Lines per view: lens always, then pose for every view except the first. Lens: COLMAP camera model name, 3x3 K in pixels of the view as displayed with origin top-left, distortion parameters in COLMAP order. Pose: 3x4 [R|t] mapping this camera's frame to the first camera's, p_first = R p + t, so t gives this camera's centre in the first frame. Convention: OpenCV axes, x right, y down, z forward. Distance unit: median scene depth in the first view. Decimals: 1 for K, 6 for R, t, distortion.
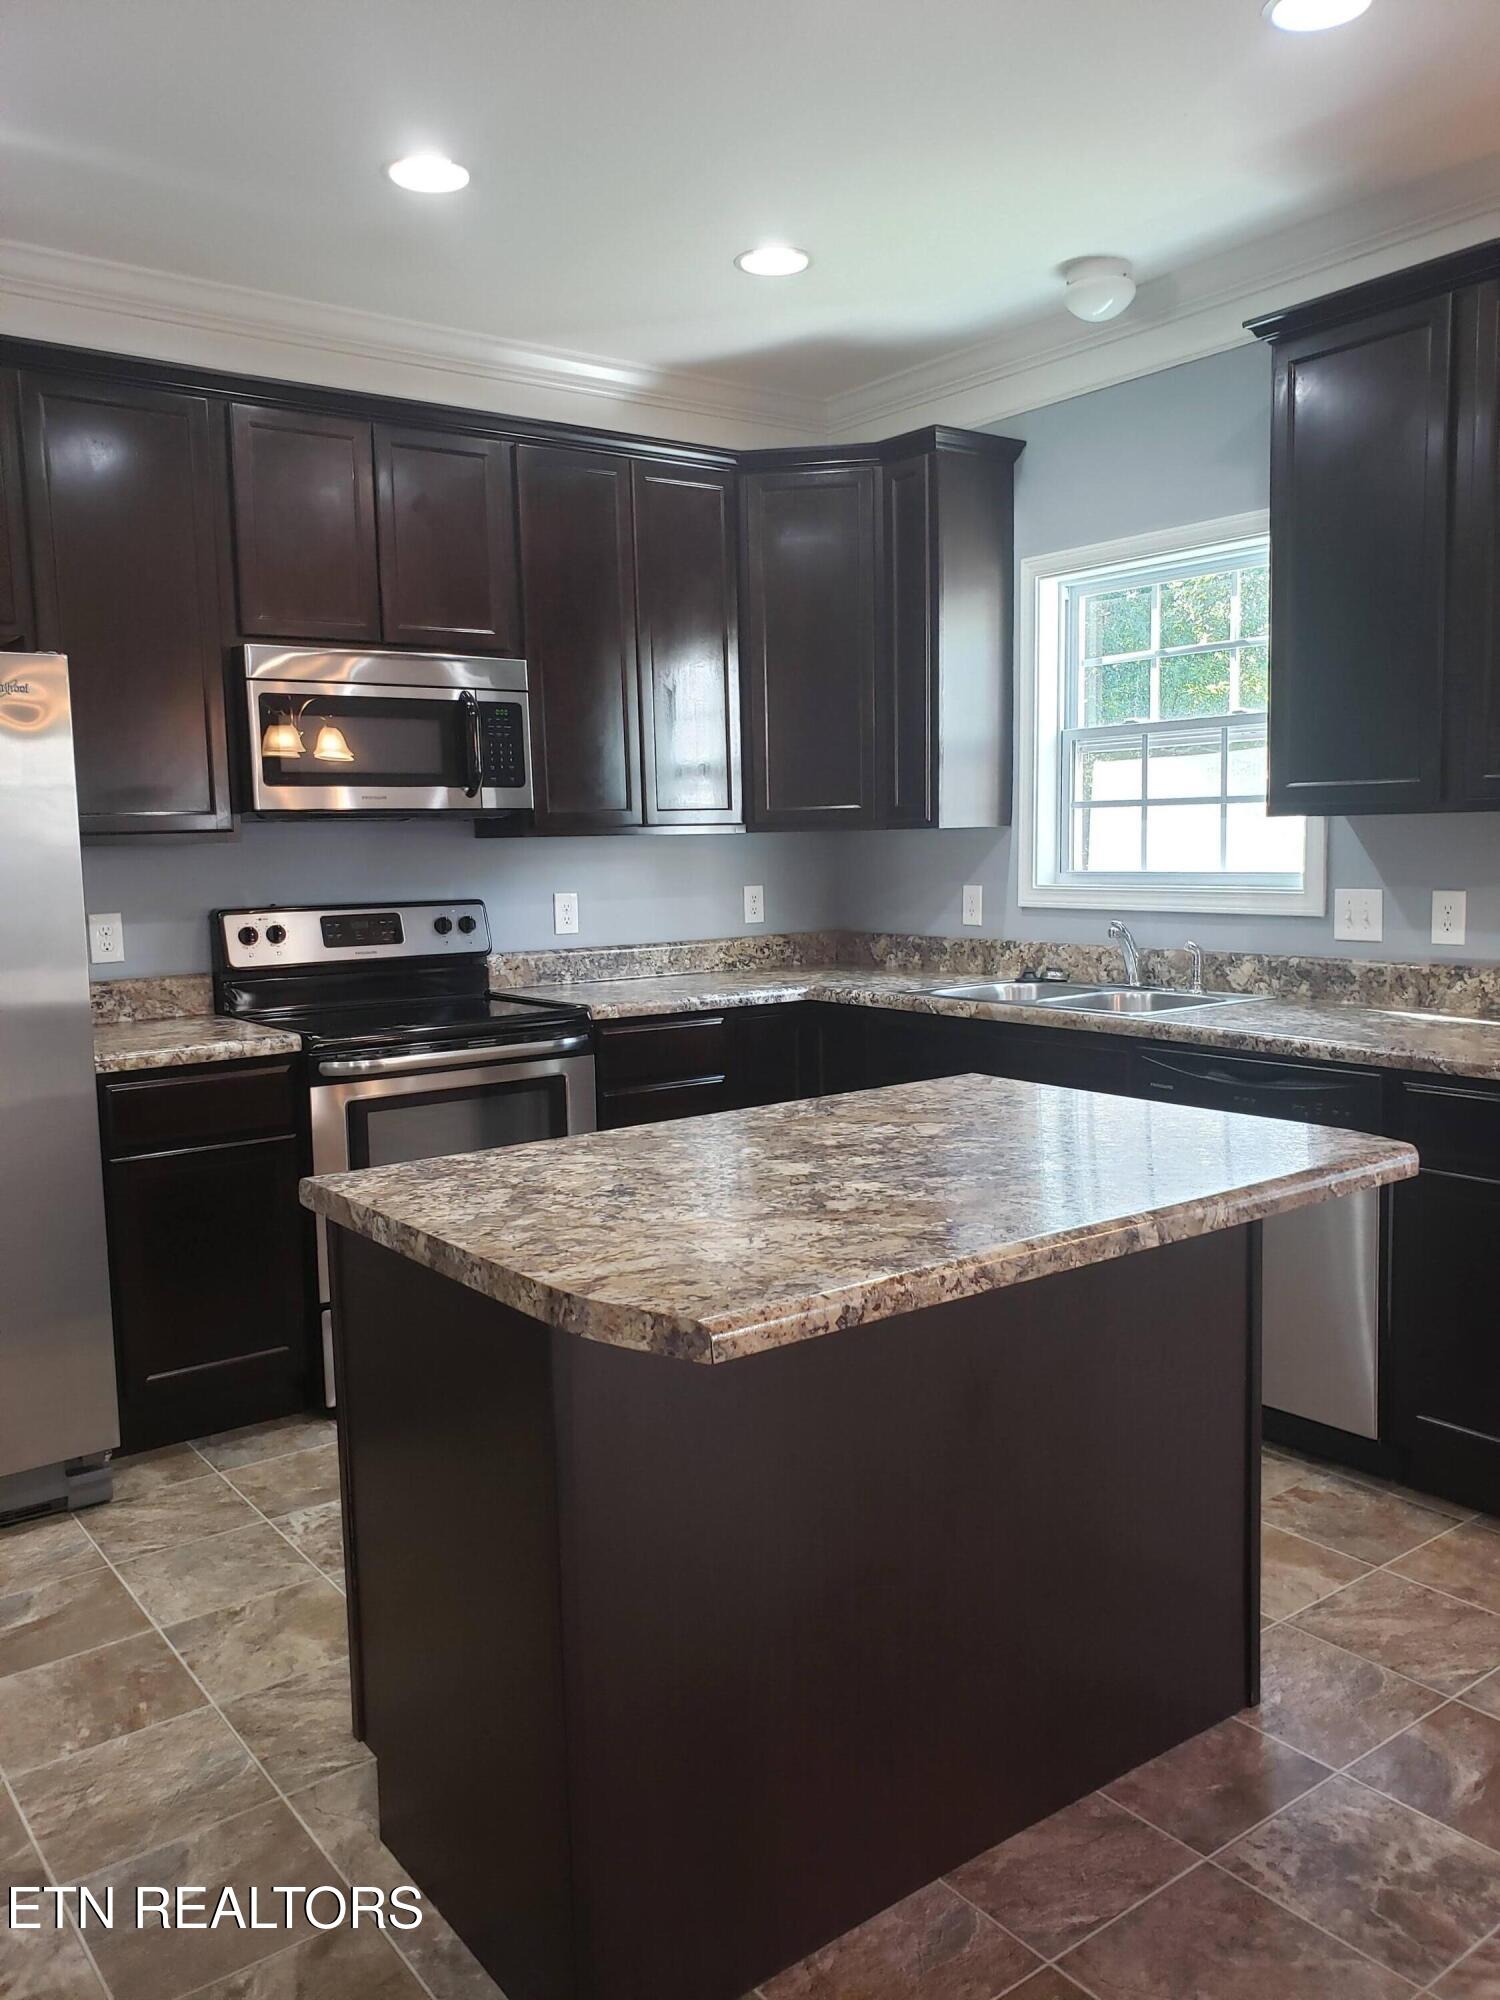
lens RADIAL K [[1658.7, 0, 754.4], [0, 1658.7, 924.0], [0, 0, 1]] dist [0.084371, 0.002614]
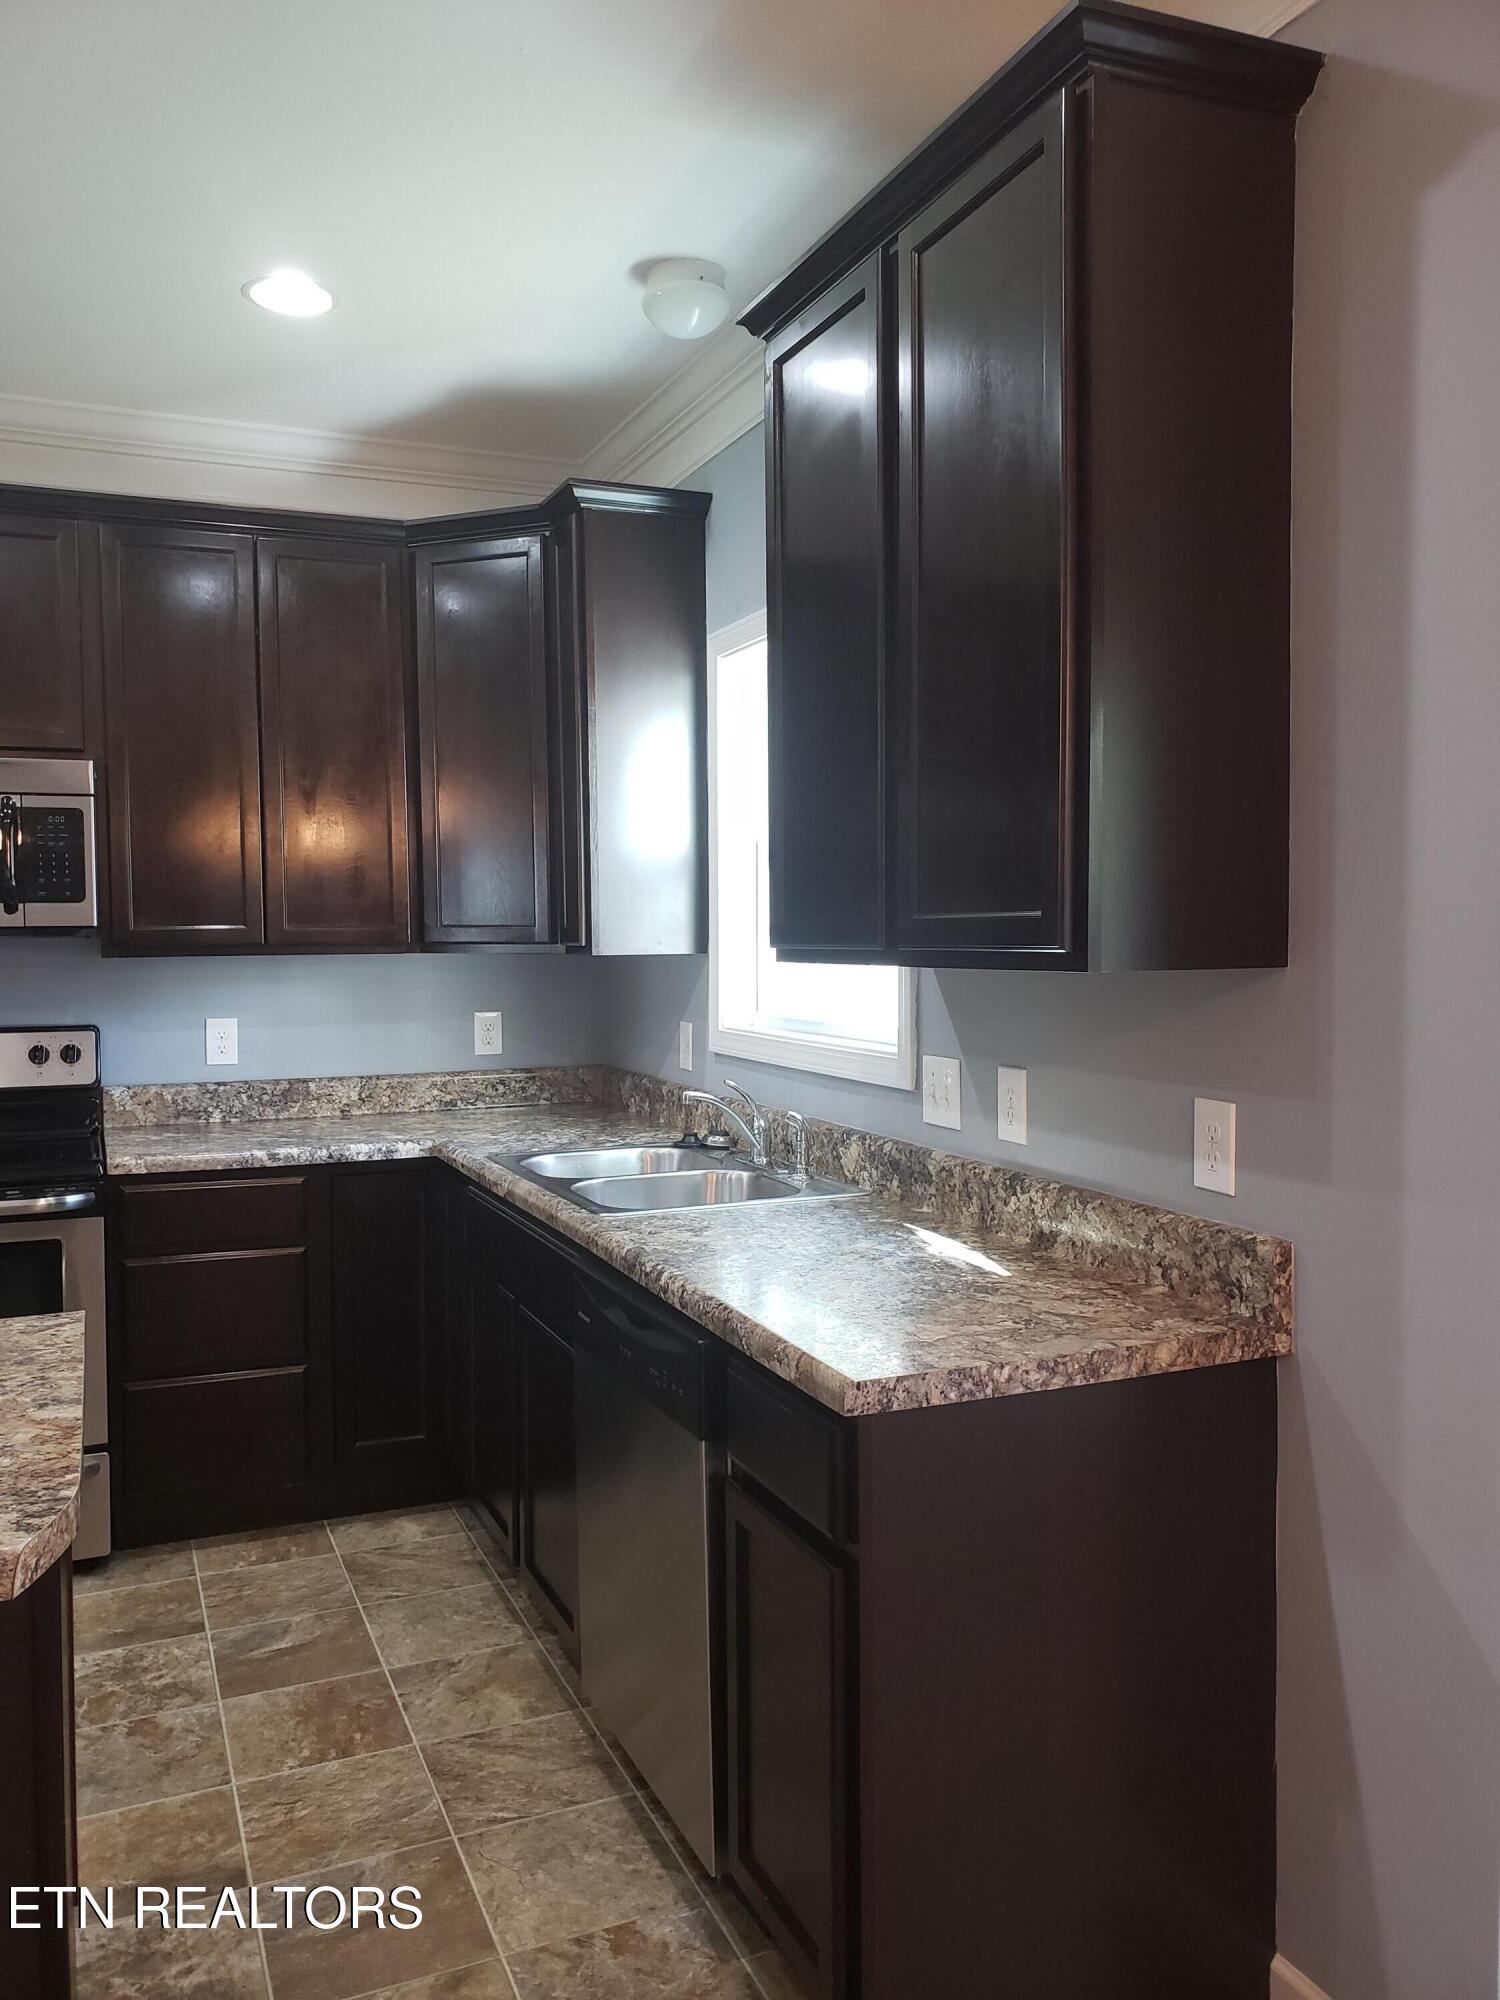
lens RADIAL K [[1571.5, 0, 744.3], [0, 1571.5, 963.7], [0, 0, 1]] dist [0.008042, 0.011524]
pose [[0.971869, 0.020294, -0.234645, 0.399471], [-0.026940, 0.999320, -0.025155, -0.038890], [0.233975, 0.030769, 0.971756, 0.275165]]
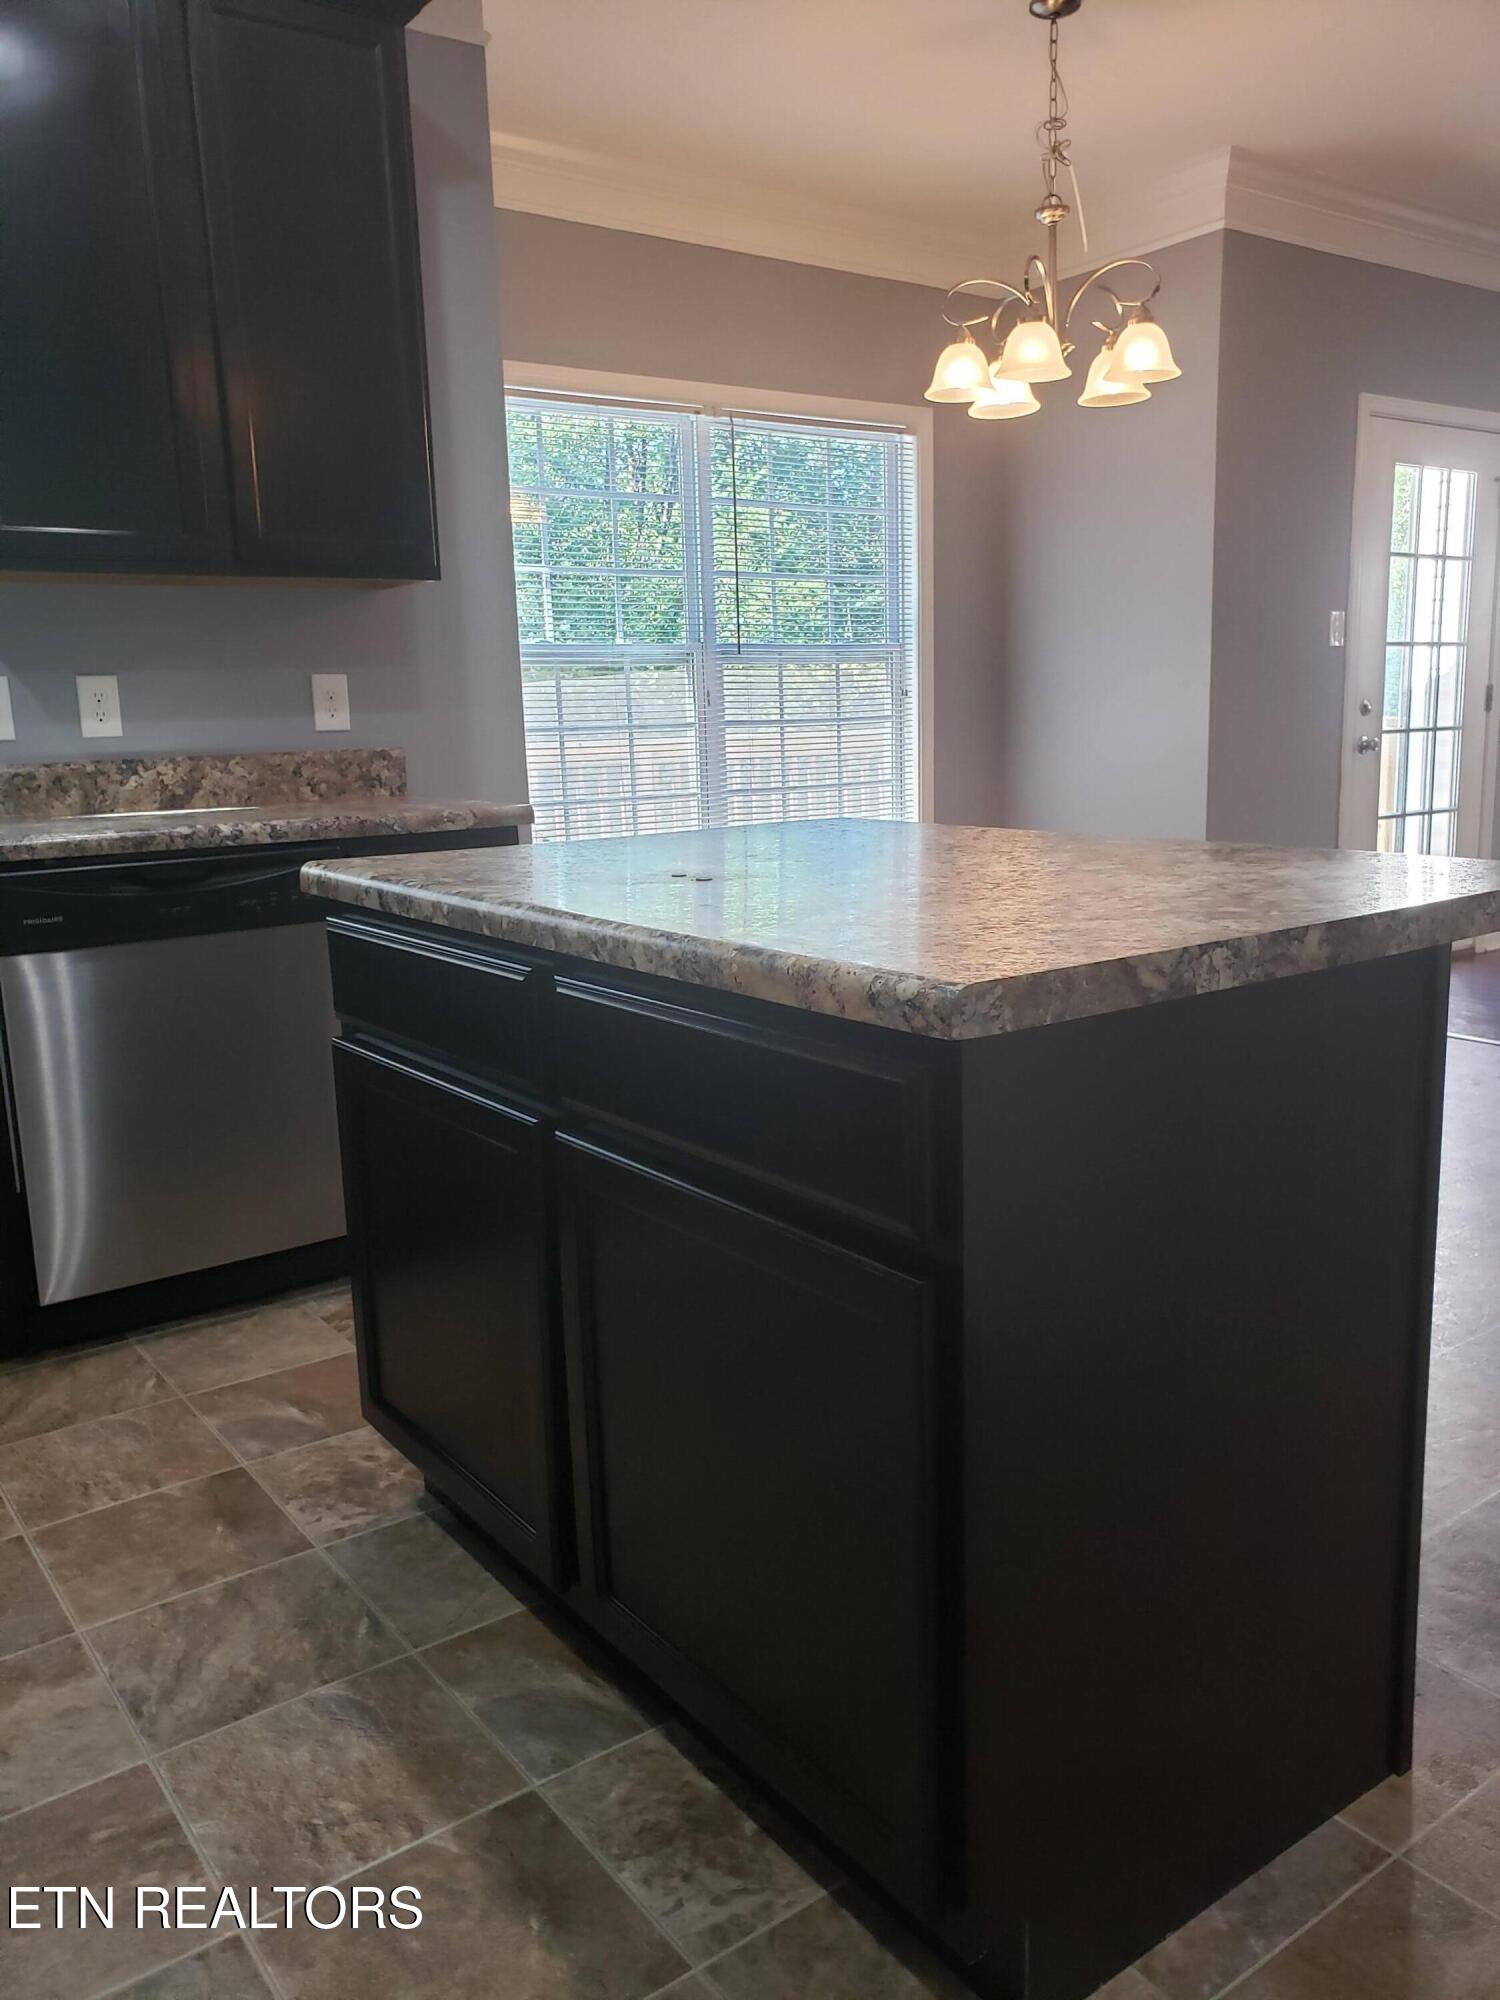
lens RADIAL K [[1625.3, 0, 750.0], [0, 1625.3, 1000.0], [0, 0, 1]] dist [0.003553, 0.010371]
pose [[0.000819, -0.155000, 0.987914, -0.404620], [0.090848, 0.983841, 0.154286, 0.041356], [-0.995864, 0.089624, 0.014887, 0.575017]]
